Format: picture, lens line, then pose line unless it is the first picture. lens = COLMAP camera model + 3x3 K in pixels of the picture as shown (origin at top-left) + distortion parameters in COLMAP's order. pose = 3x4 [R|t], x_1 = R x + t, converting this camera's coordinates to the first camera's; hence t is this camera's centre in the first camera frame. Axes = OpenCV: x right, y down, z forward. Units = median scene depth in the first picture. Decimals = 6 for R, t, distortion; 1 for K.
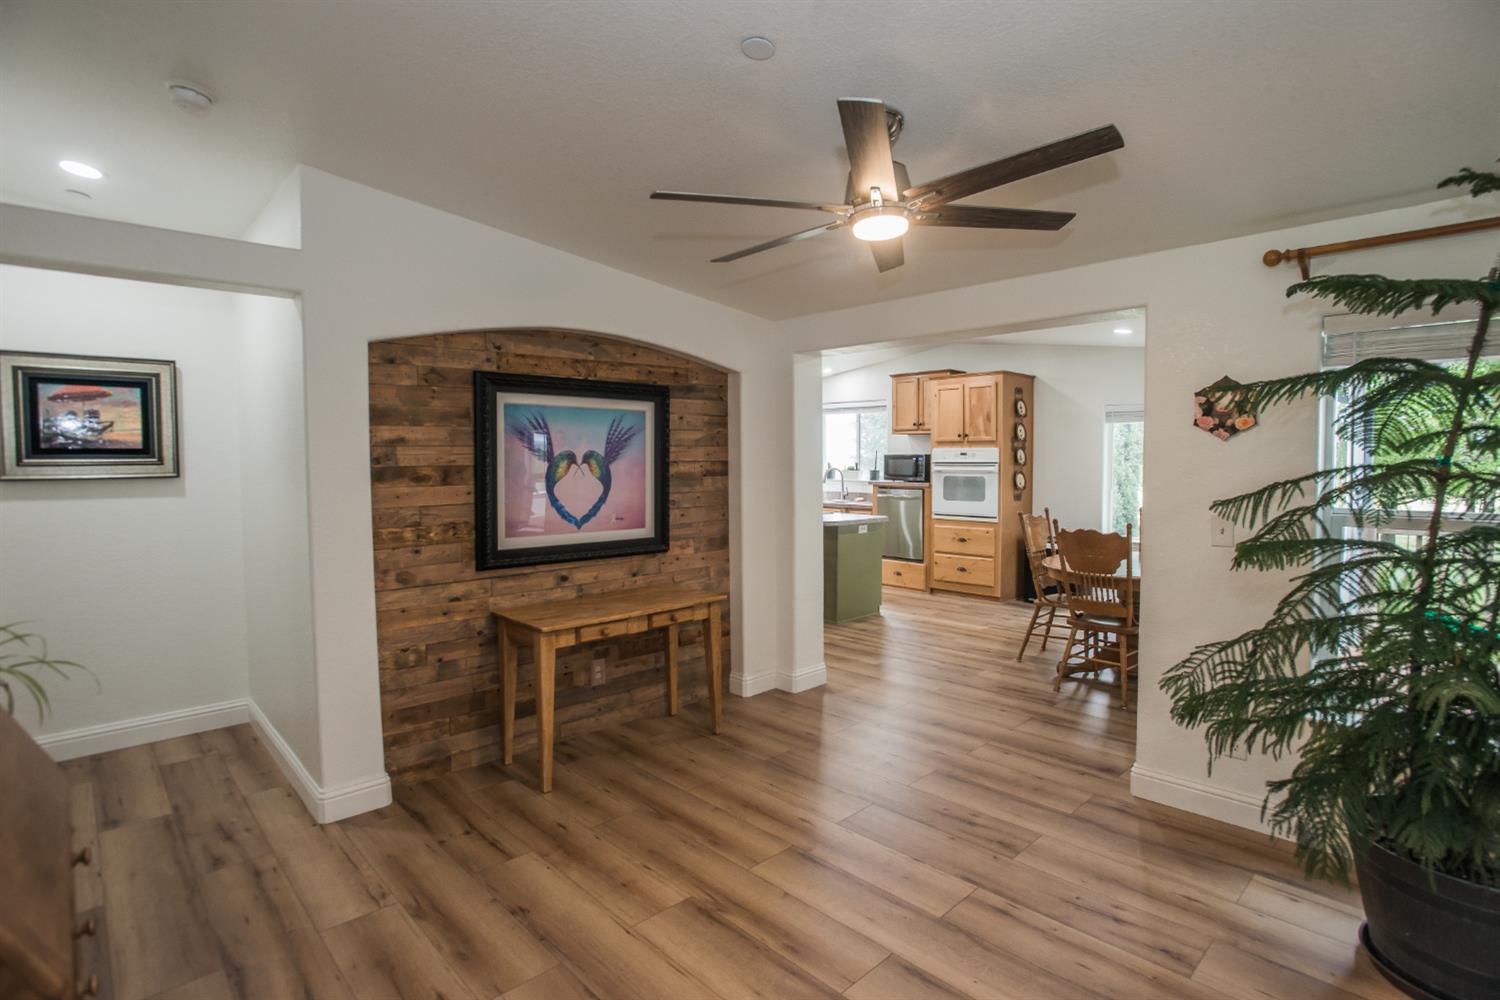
lens RADIAL K [[734.3, 0, 758.7], [0, 734.3, 493.3], [0, 0, 1]] dist [-0.064785, 0.029561]
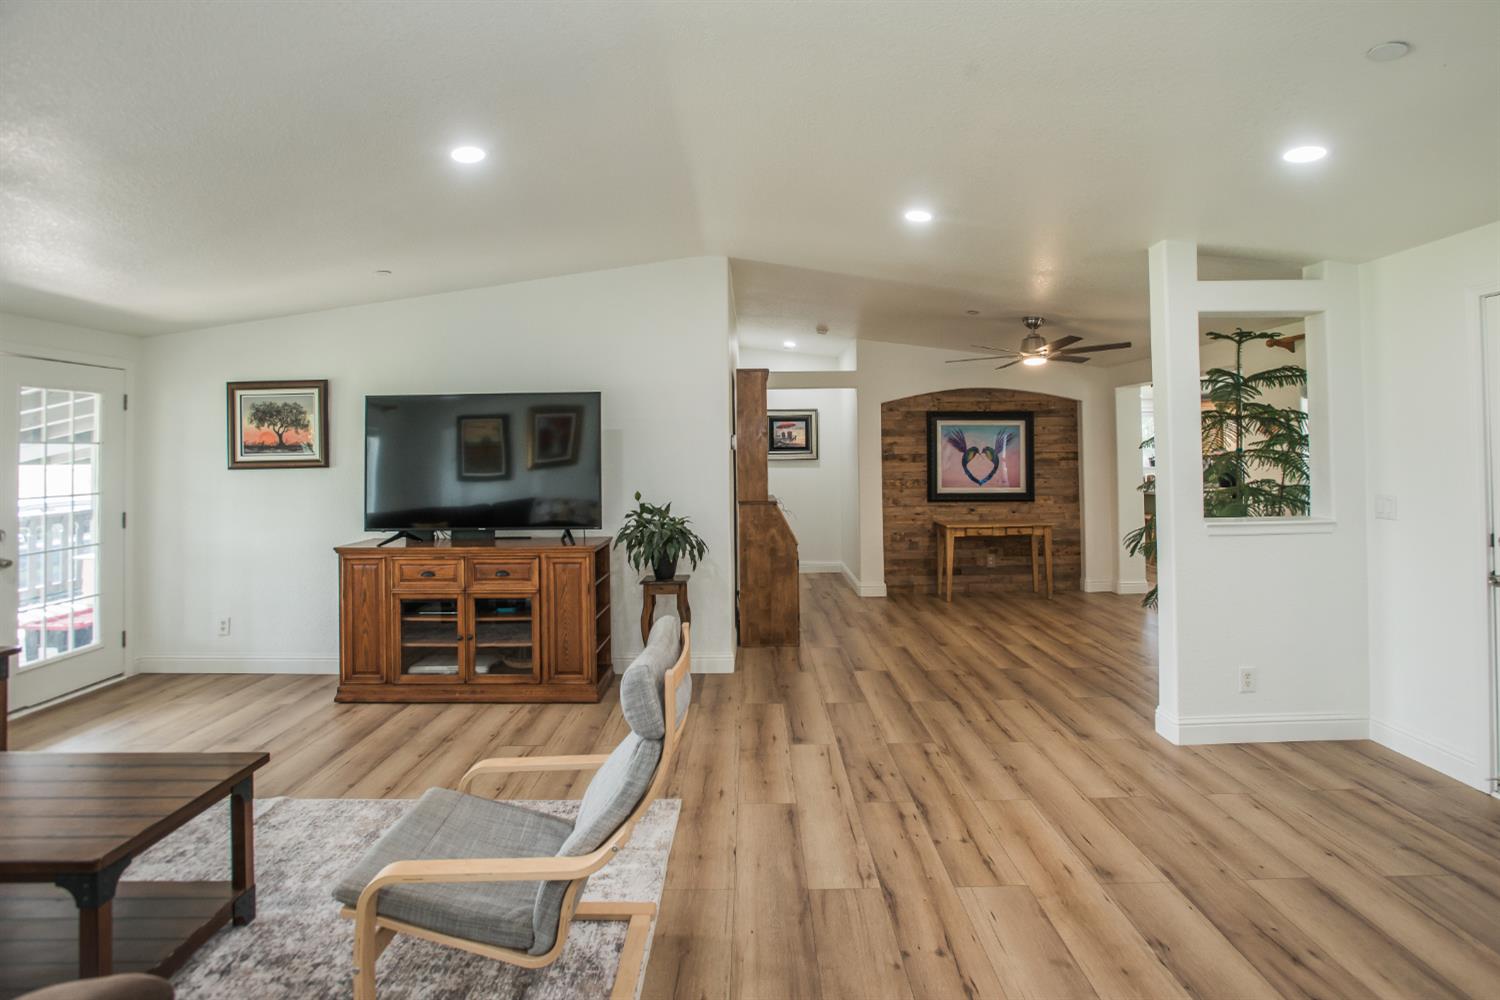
lens RADIAL K [[760.1, 0, 751.2], [0, 760.1, 440.8], [0, 0, 1]] dist [-0.046567, 0.001783]
pose [[0.724504, -0.014911, -0.689109, 0.625483], [-0.026623, 0.998415, -0.049594, 0.038948], [0.688756, 0.054278, 0.722959, -0.799468]]
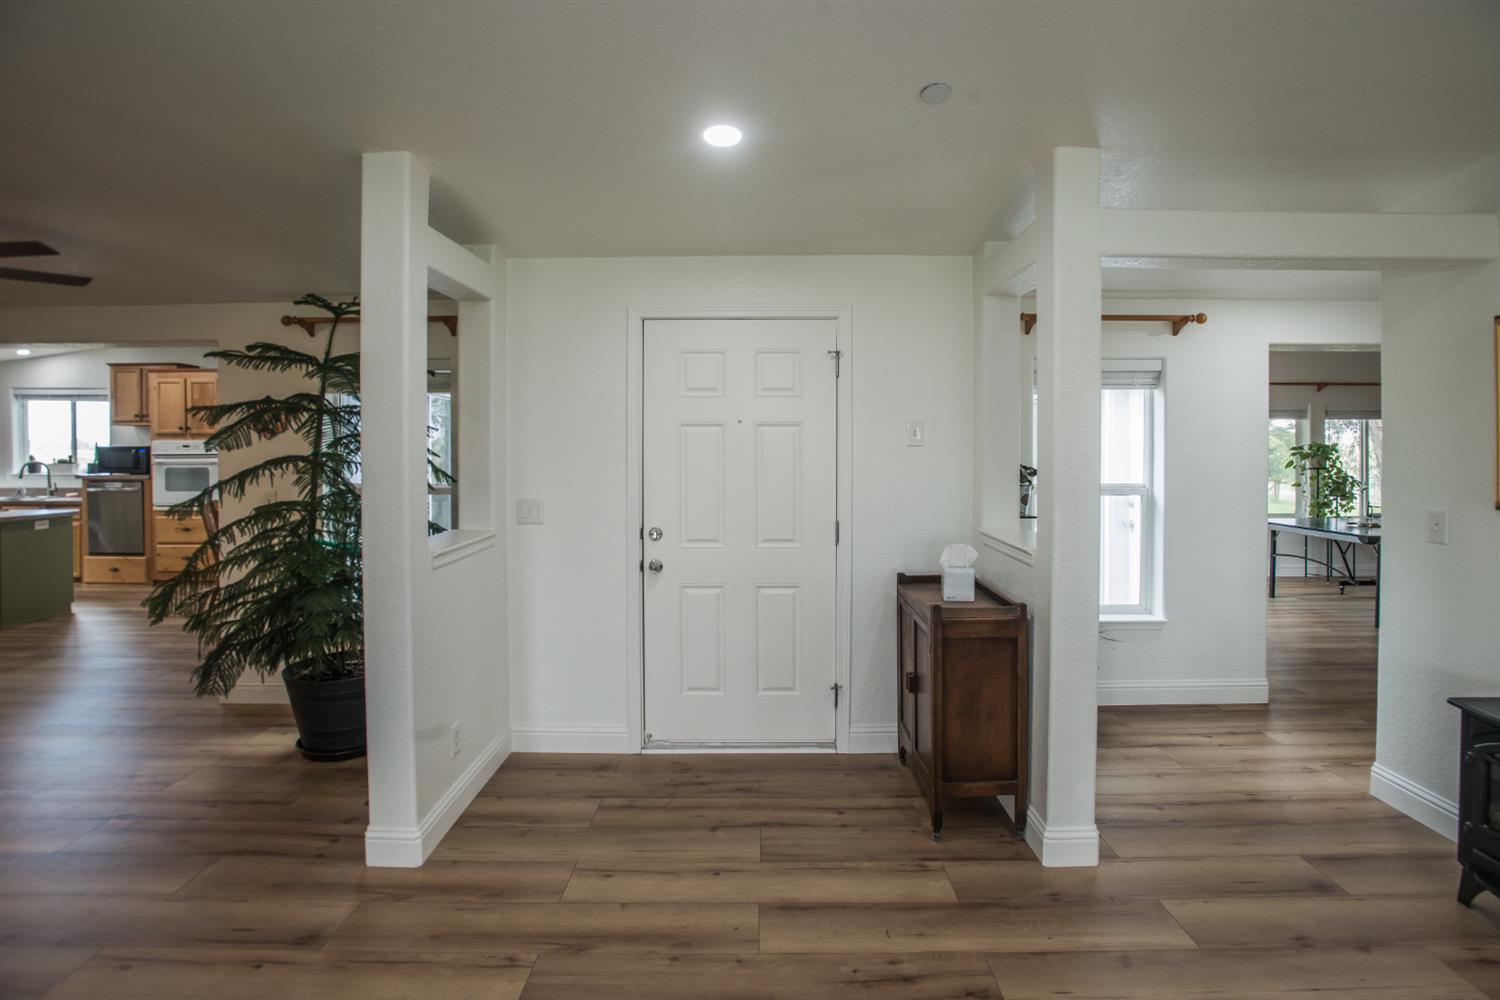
lens RADIAL K [[737.6, 0, 752.2], [0, 737.6, 453.3], [0, 0, 1]] dist [-0.058076, 0.020040]
pose [[0.691189, -0.004405, 0.722661, 0.169765], [0.034325, 0.999053, -0.026741, 0.018095], [-0.721858, 0.043289, 0.690686, -0.465799]]
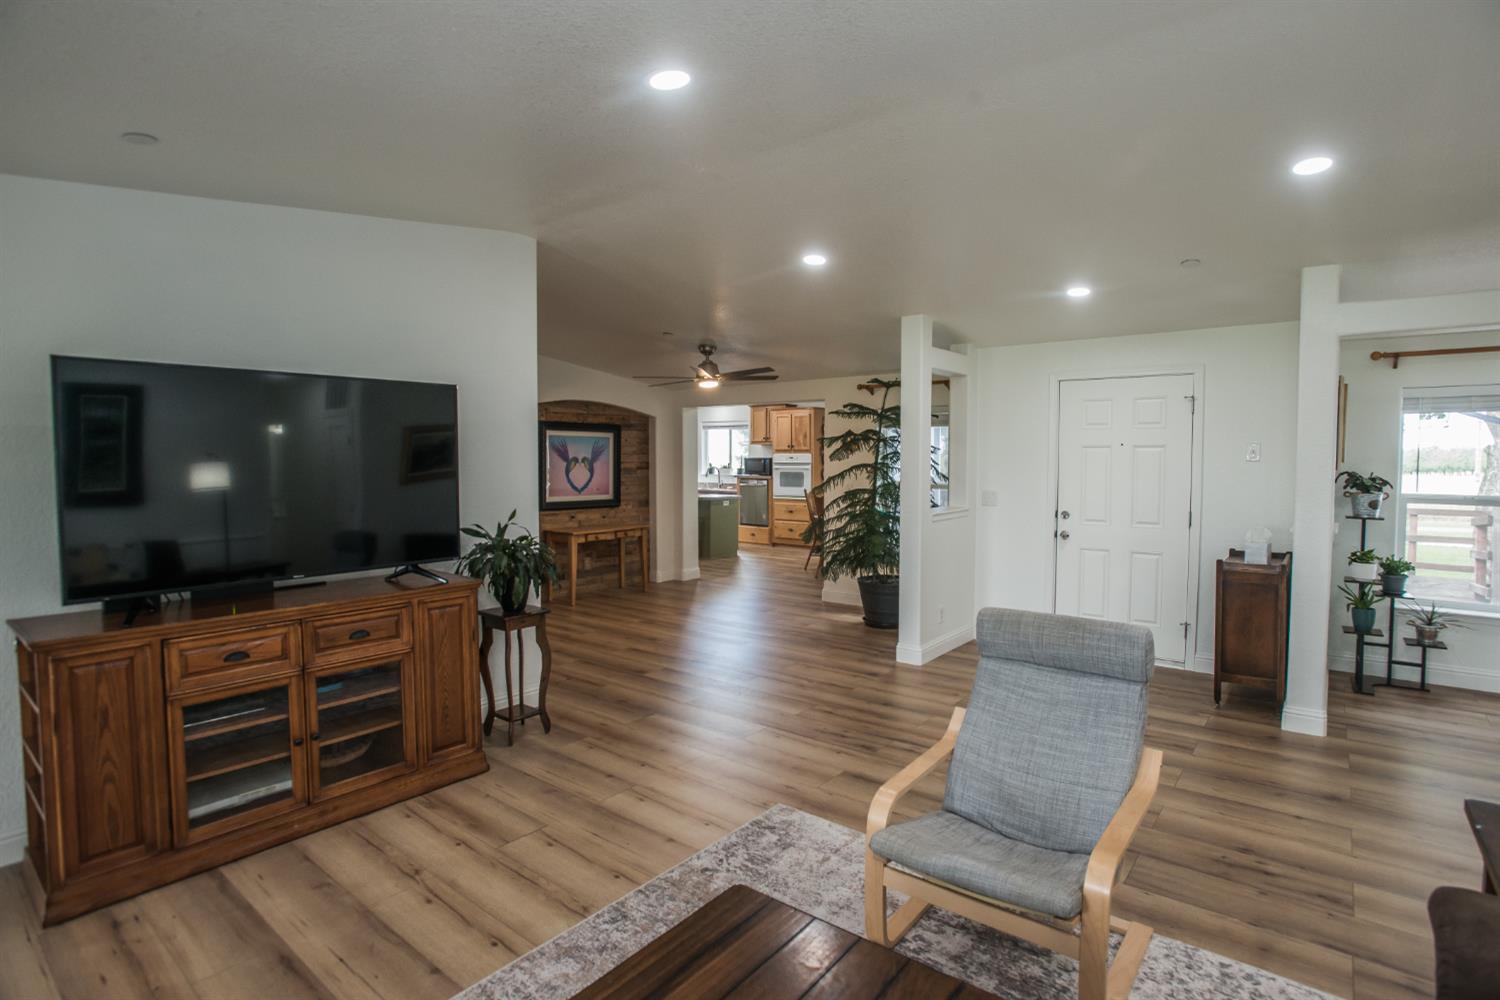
lens RADIAL K [[744.0, 0, 757.5], [0, 744.0, 492.6], [0, 0, 1]] dist [-0.064341, 0.024813]
pose [[0.990798, -0.000847, 0.135344, -0.023426], [0.001168, 0.999997, -0.002294, 0.043553], [-0.135342, 0.002431, 0.990796, -1.014864]]
